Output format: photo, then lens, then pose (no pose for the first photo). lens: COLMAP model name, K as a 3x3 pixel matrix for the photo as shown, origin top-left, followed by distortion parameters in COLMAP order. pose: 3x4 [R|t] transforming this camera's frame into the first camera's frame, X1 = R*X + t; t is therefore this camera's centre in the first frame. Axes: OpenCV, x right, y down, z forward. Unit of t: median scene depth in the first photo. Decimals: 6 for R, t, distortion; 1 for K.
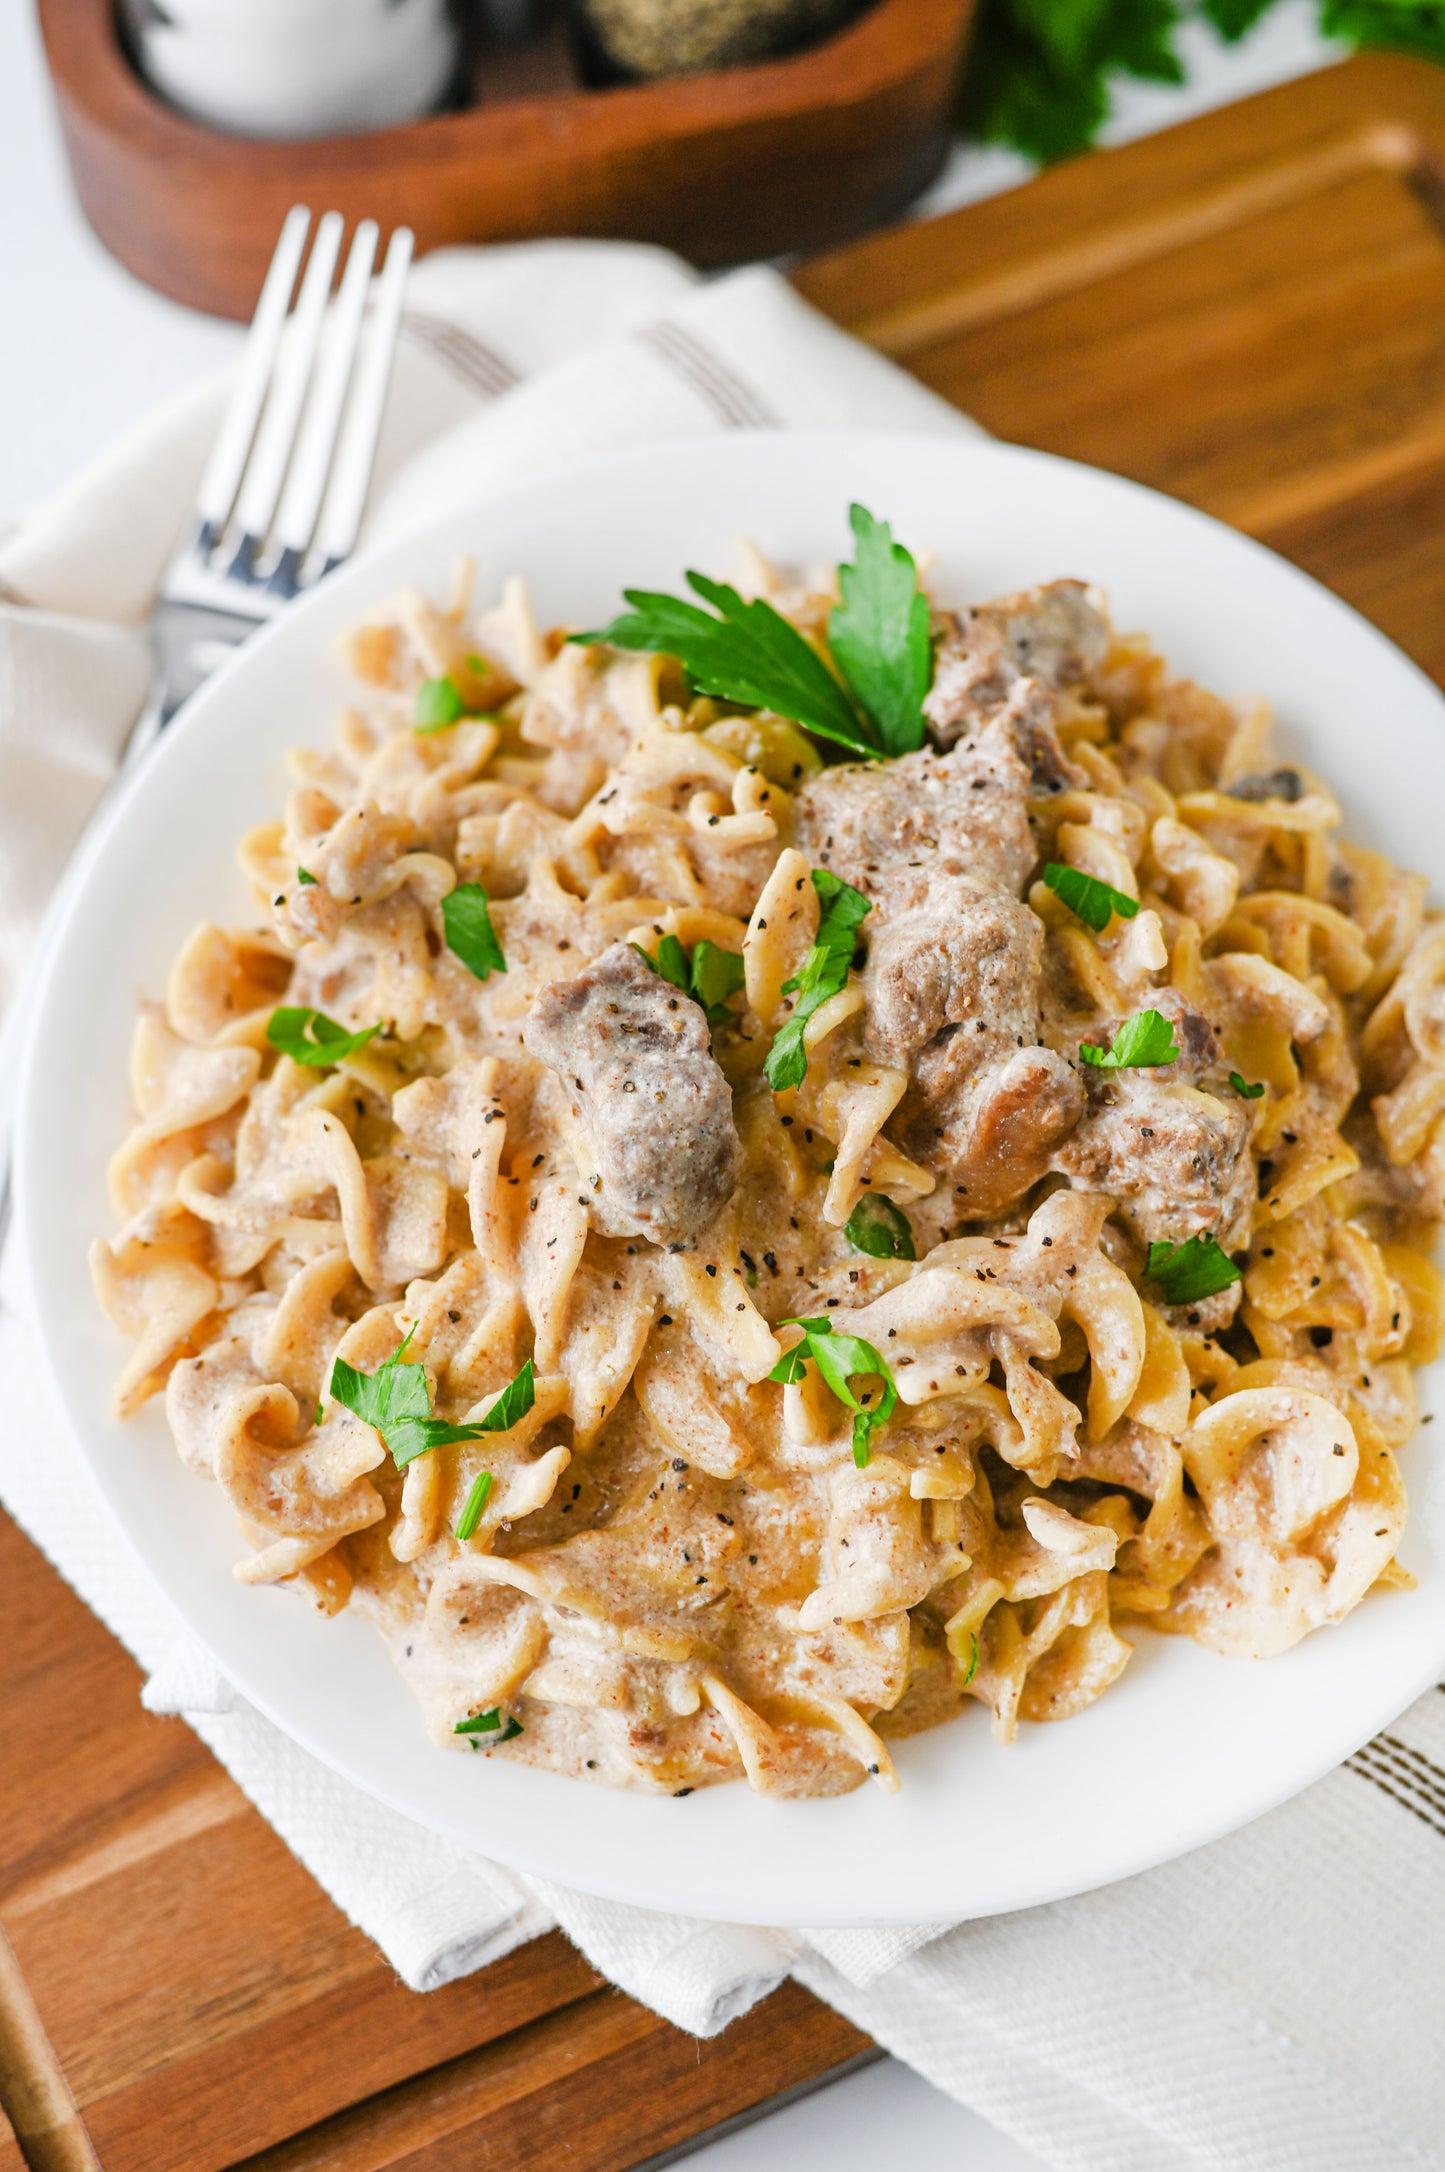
lens RADIAL K [[3472.2, 0, 722.5], [0, 3472.2, 1086.0], [0, 0, 1]] dist [-0.168968, 0.033546]
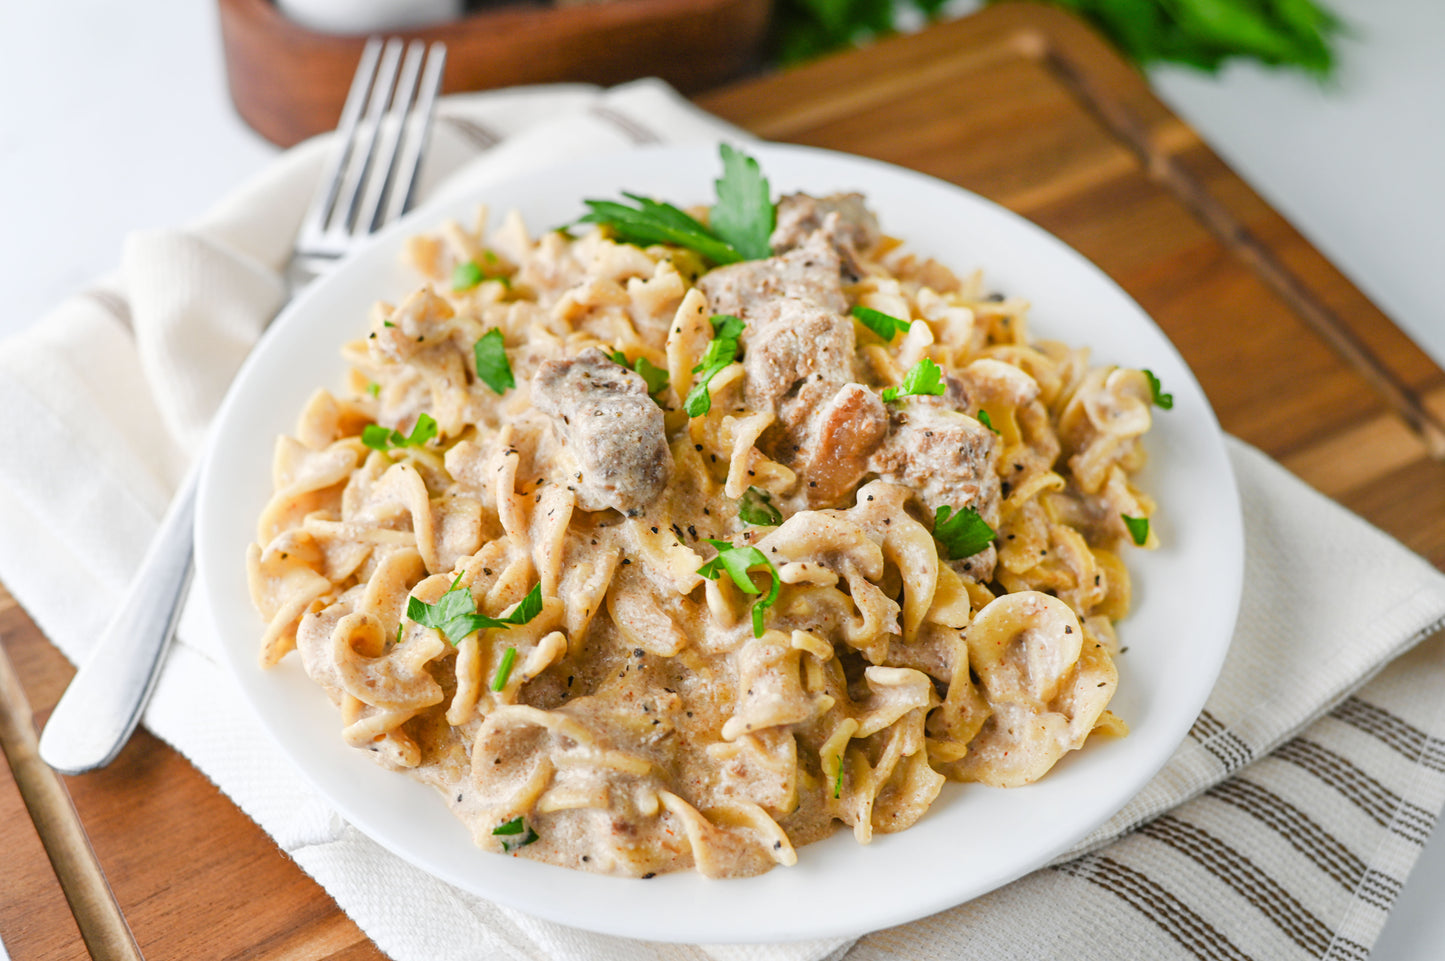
lens RADIAL K [[2310.0, 0, 722.5], [0, 2310.0, 480.5], [0, 0, 1]] dist [-0.168968, 0.033546]
pose [[0.997929, -0.029363, 0.057231, -0.031092], [0.045591, 0.950525, -0.307285, 0.347163], [-0.045377, 0.309258, 0.949895, 0.015858]]
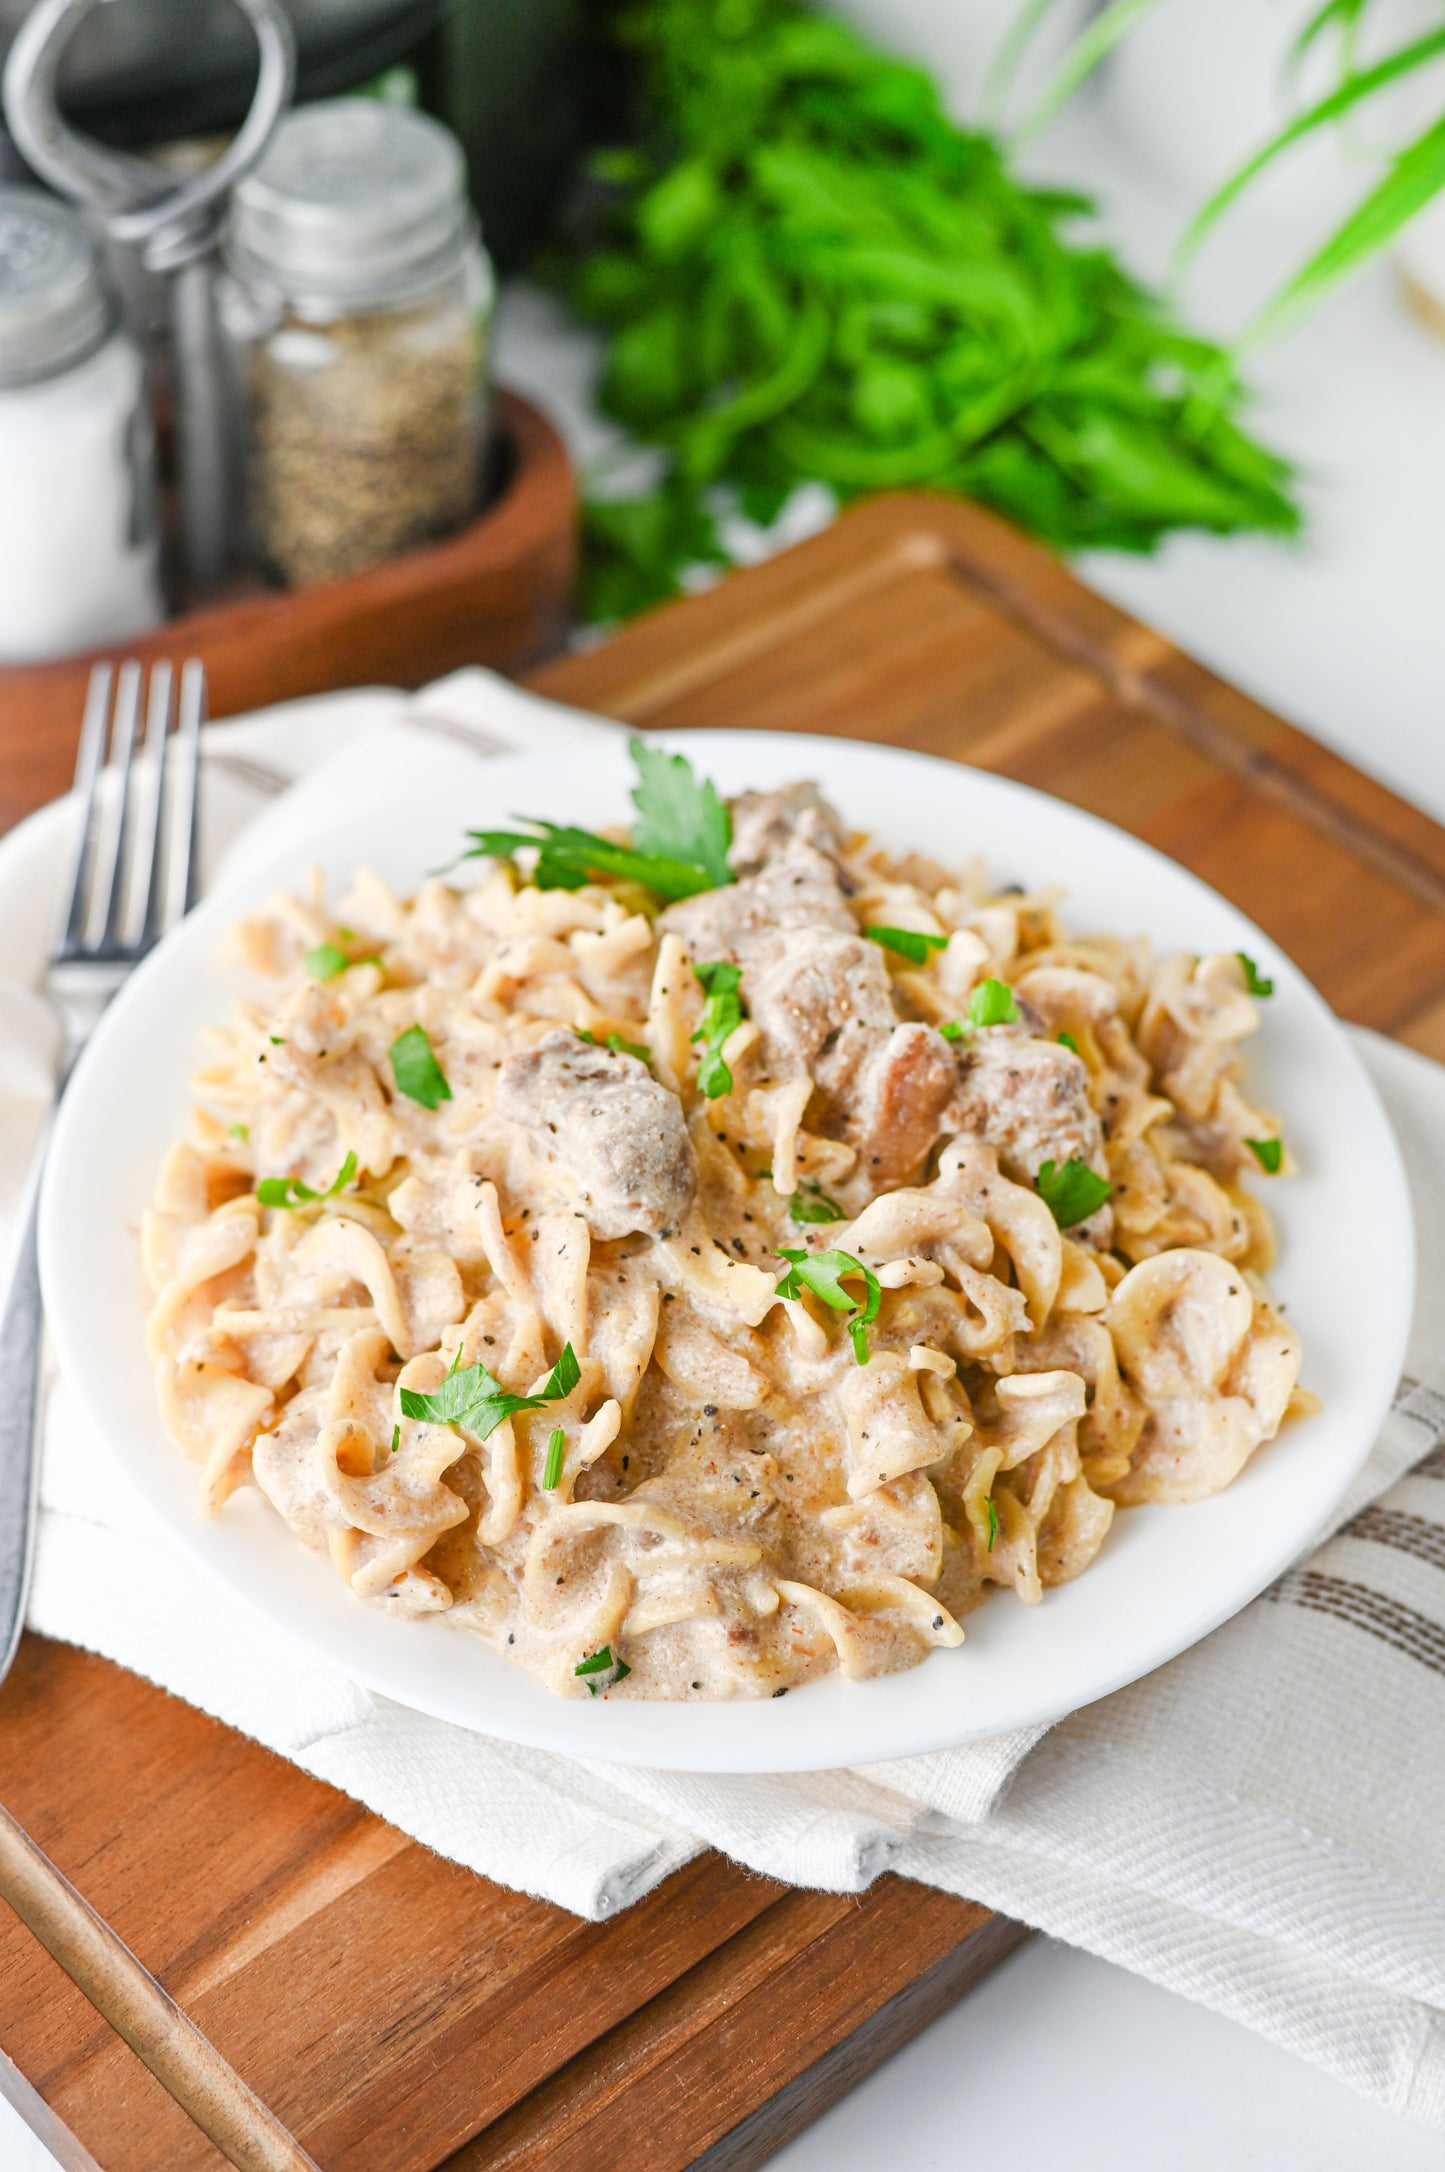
lens RADIAL K [[3378.0, 0, 715.6], [0, 3378.0, 1109.6], [0, 0, 1]] dist [-0.138148, 0.011459]
pose [[0.961107, -0.181622, 0.208055, -0.227005], [0.240534, 0.920661, -0.307451, 0.363317], [-0.135708, 0.345538, 0.928540, -0.089819]]
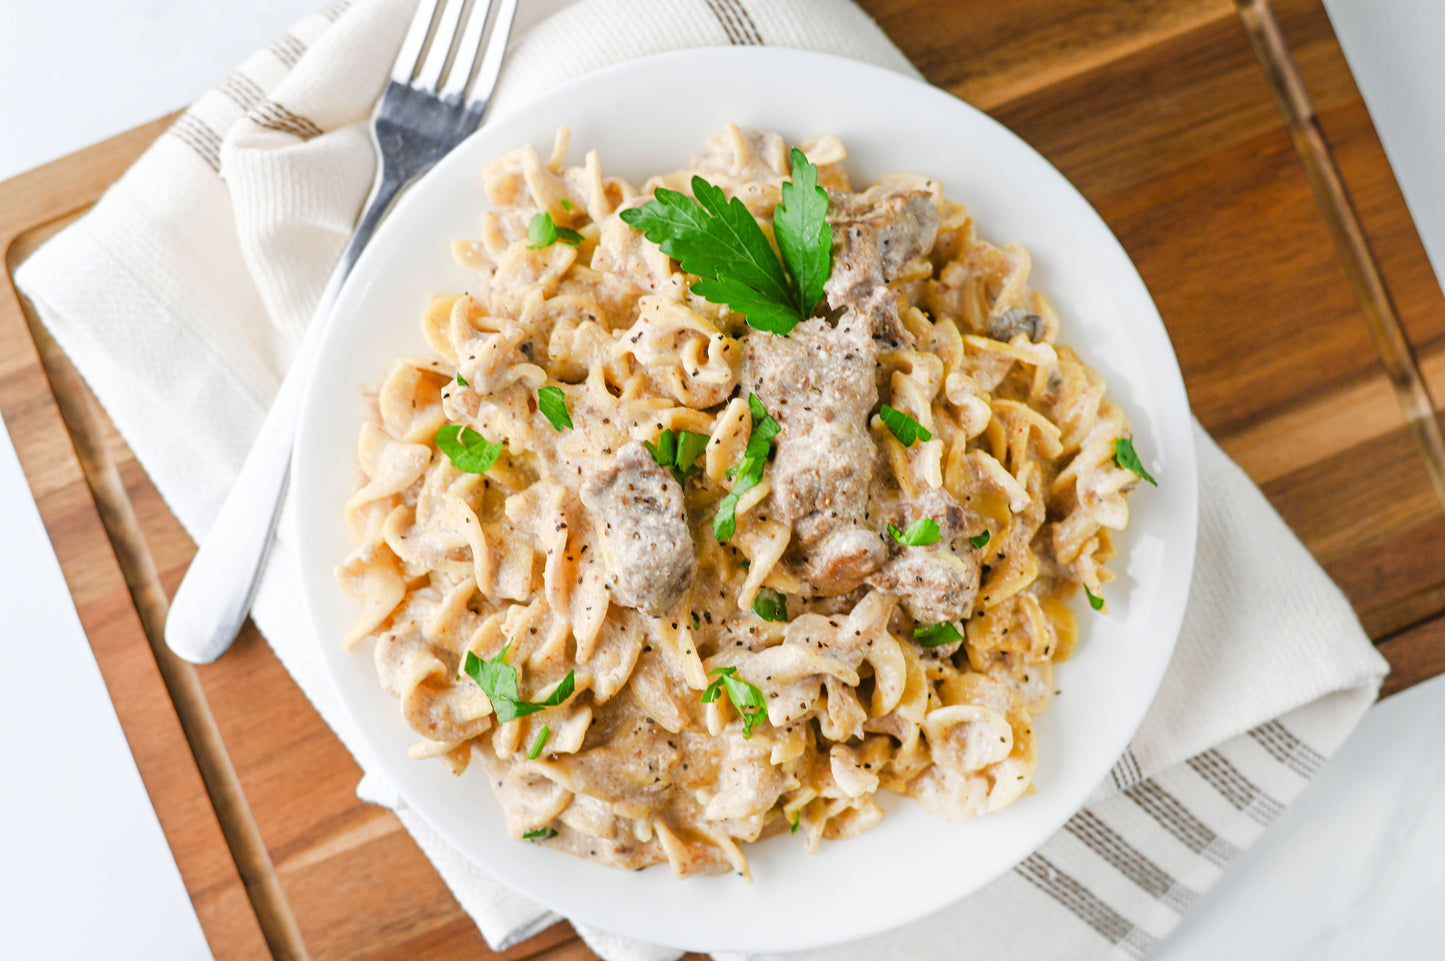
lens RADIAL K [[2220.7, 0, 722.5], [0, 2220.7, 480.5], [0, 0, 1]] dist [-0.142513, 0.012484]
pose [[0.996687, 0.077120, 0.025855, -0.014120], [-0.081276, 0.931746, 0.353898, -0.433117], [0.003202, -0.354827, 0.934927, -0.069082]]
